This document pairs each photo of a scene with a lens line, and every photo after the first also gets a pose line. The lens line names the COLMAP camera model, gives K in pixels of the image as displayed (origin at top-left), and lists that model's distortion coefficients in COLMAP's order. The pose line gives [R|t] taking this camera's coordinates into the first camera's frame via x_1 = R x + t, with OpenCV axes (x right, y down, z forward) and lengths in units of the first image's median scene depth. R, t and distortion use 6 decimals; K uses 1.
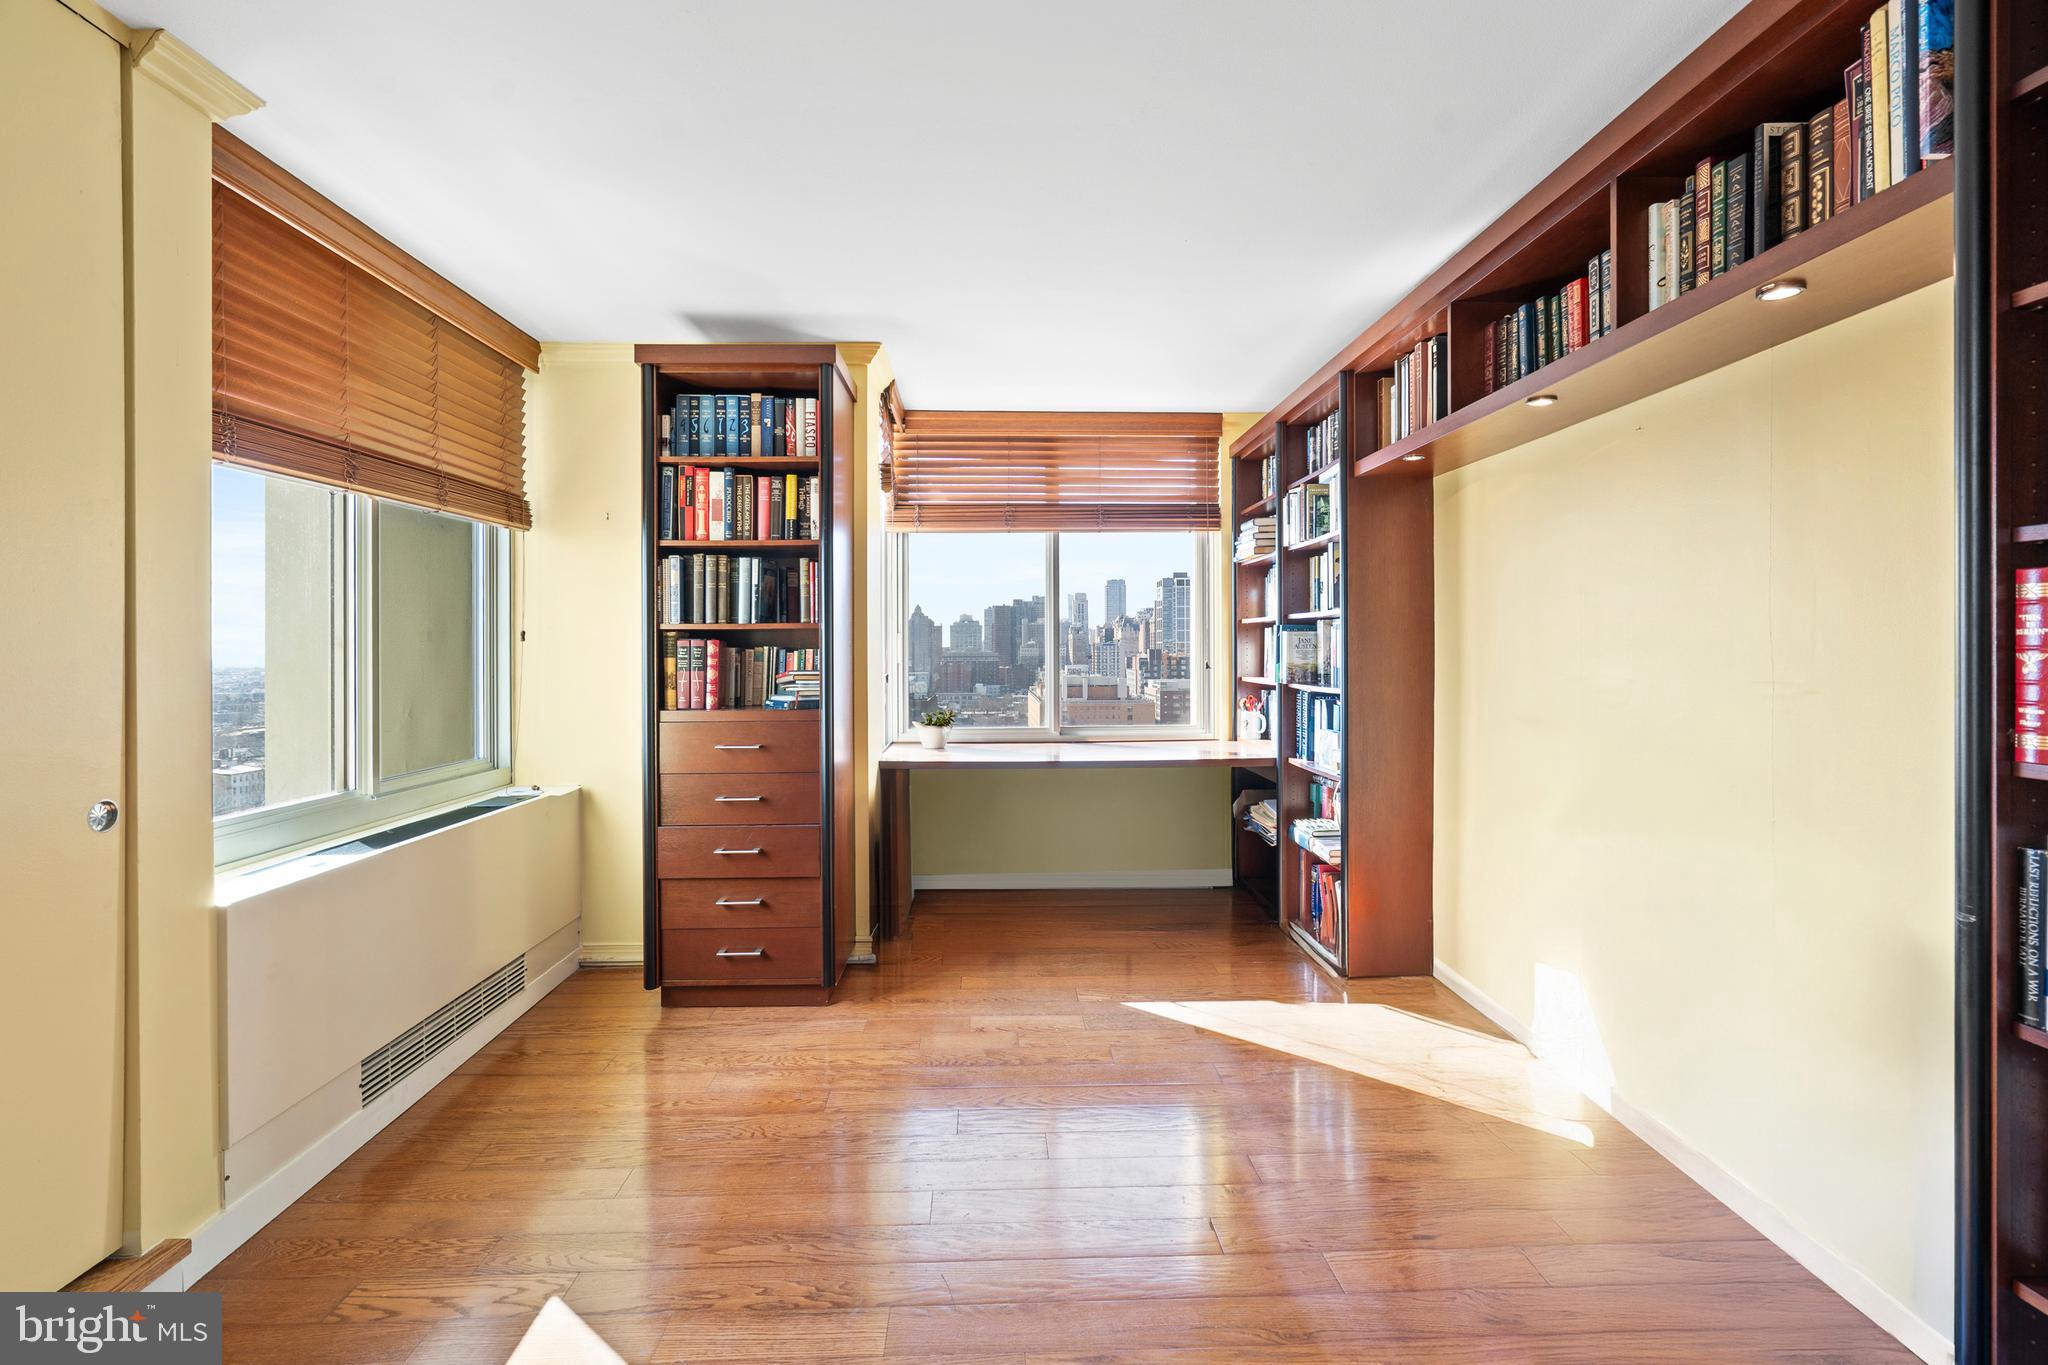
lens RADIAL K [[924.5, 0, 1001.7], [0, 924.5, 645.3], [0, 0, 1]] dist [-0.001944, 0.000042]
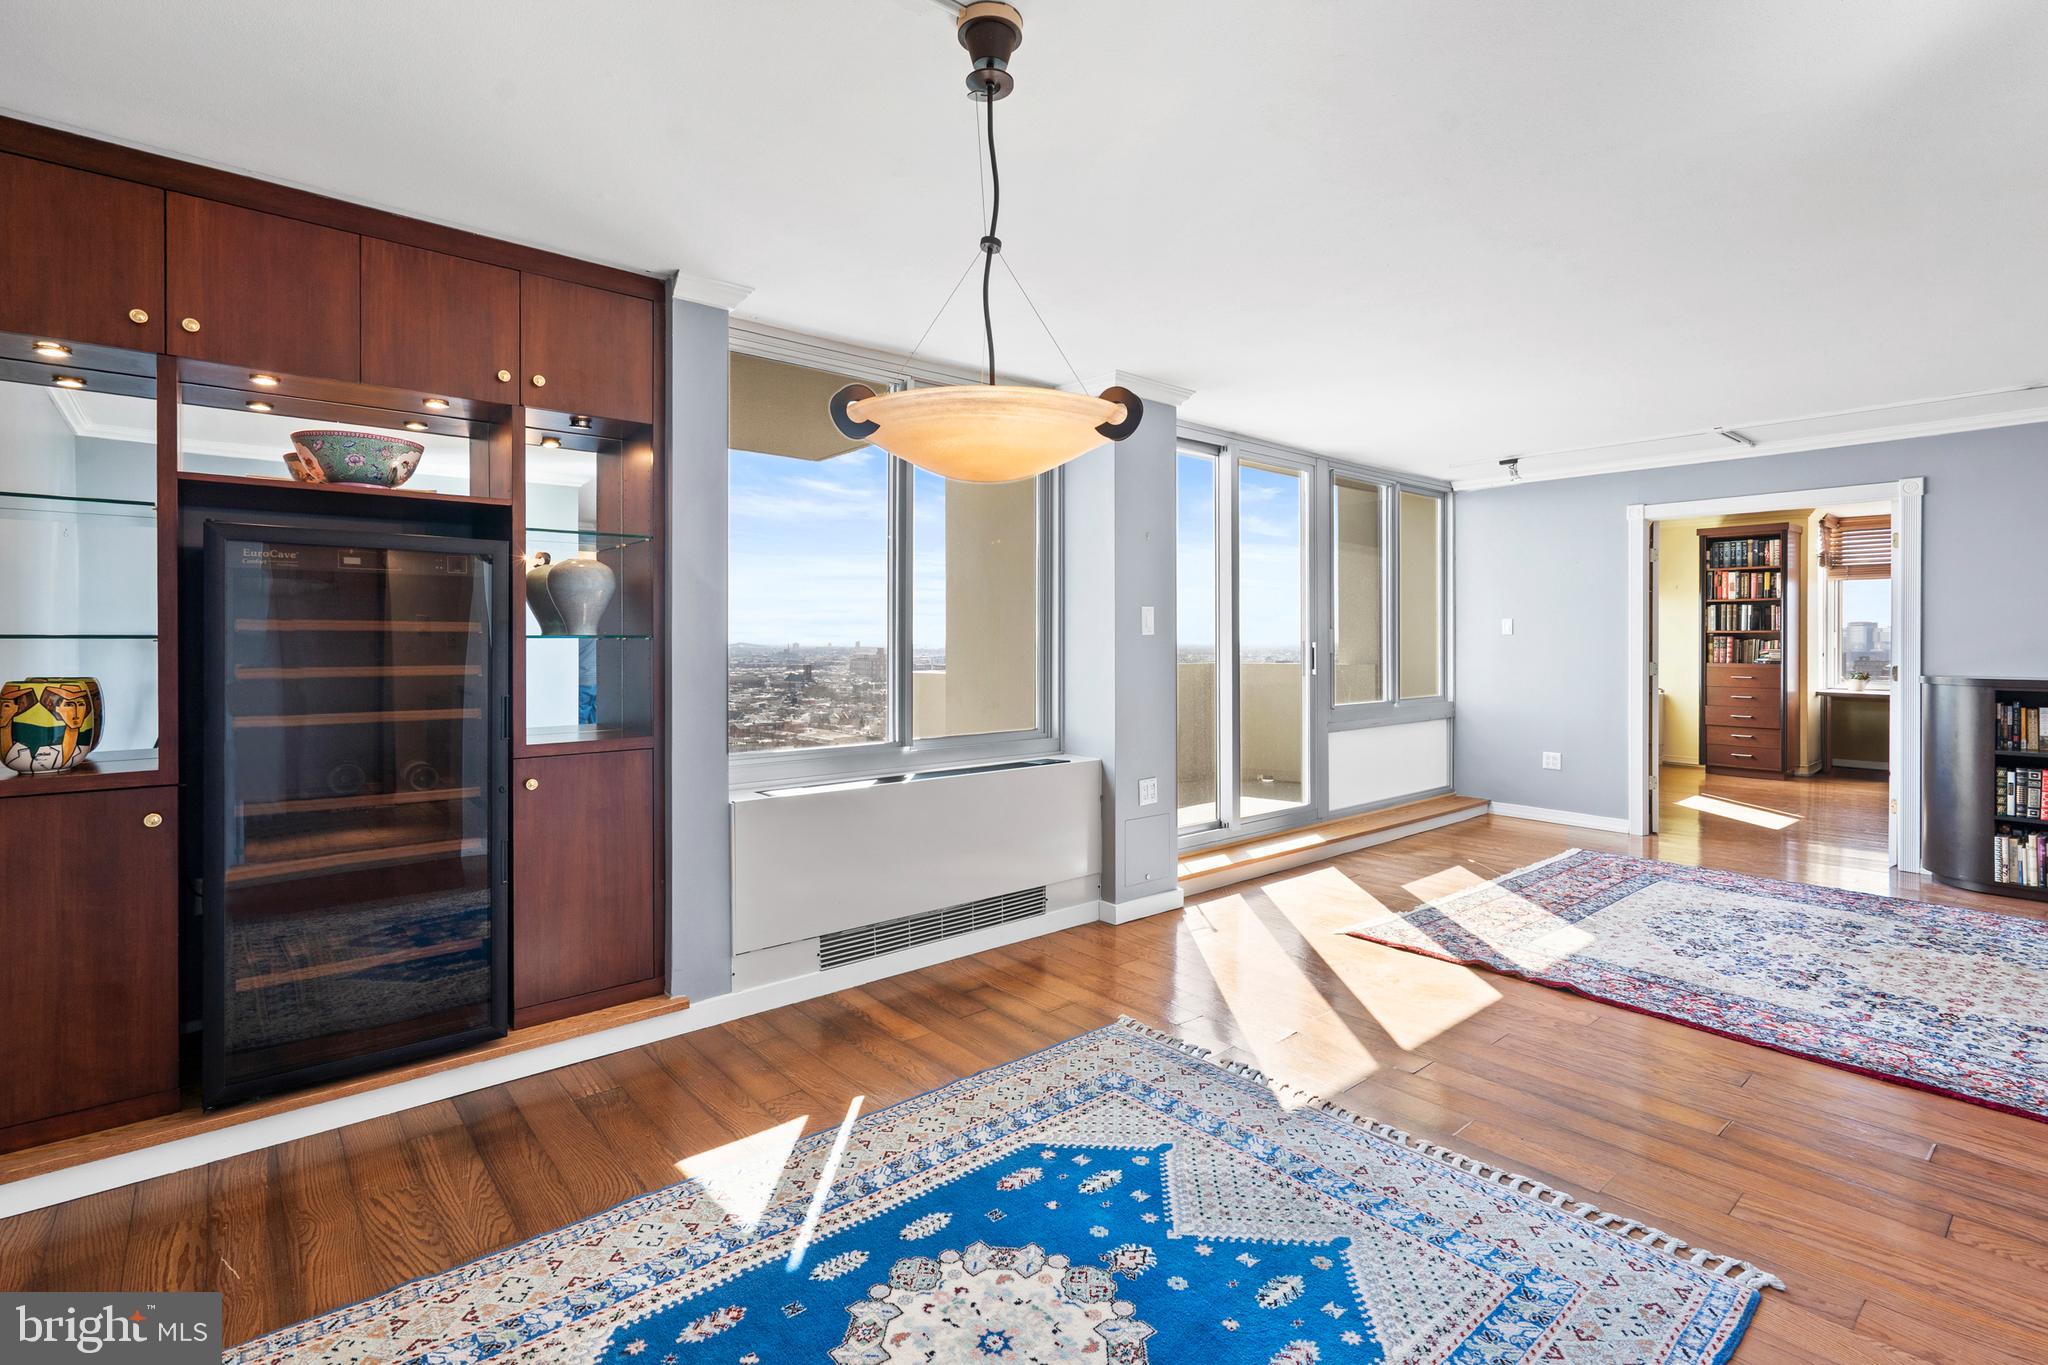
lens RADIAL K [[952.8, 0, 1036.0], [0, 952.8, 639.5], [0, 0, 1]] dist [0.001186, -0.000224]
pose [[0.639233, 0.006567, -0.768985, 0.502107], [-0.000342, 0.999966, 0.008255, -0.019382], [0.769013, -0.005013, 0.639214, -2.213517]]
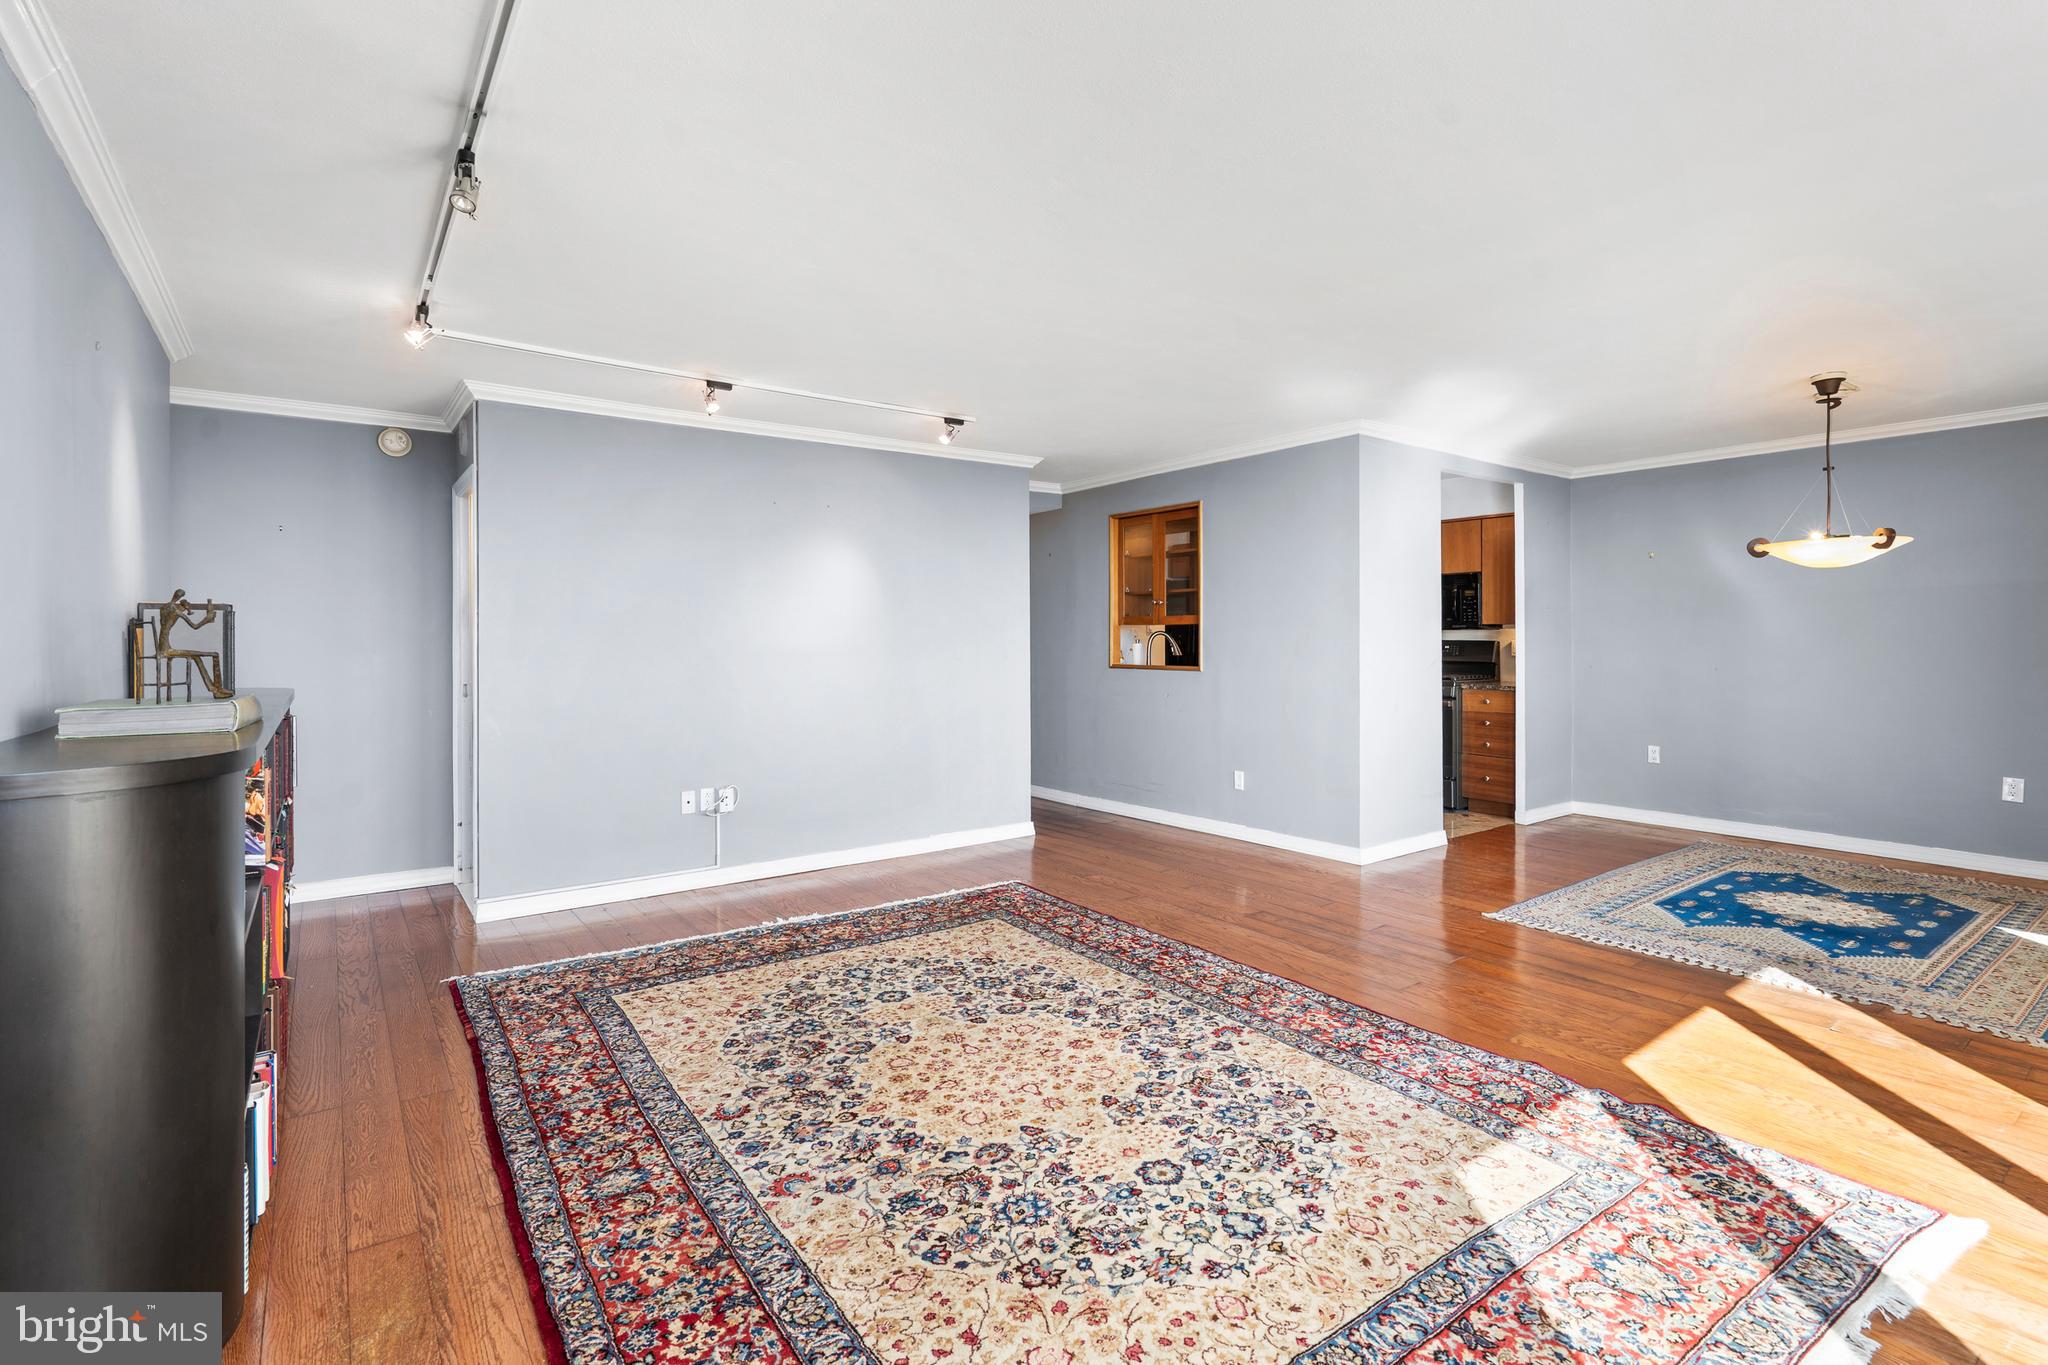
lens RADIAL K [[931.9, 0, 1053.6], [0, 931.9, 639.8], [0, 0, 1]] dist [-0.003878, 0.001181]
pose [[-0.586327, 0.008175, 0.810033, -0.369577], [0.004777, 0.999967, -0.006635, -0.000683], [-0.810060, -0.000021, -0.586346, -0.219972]]
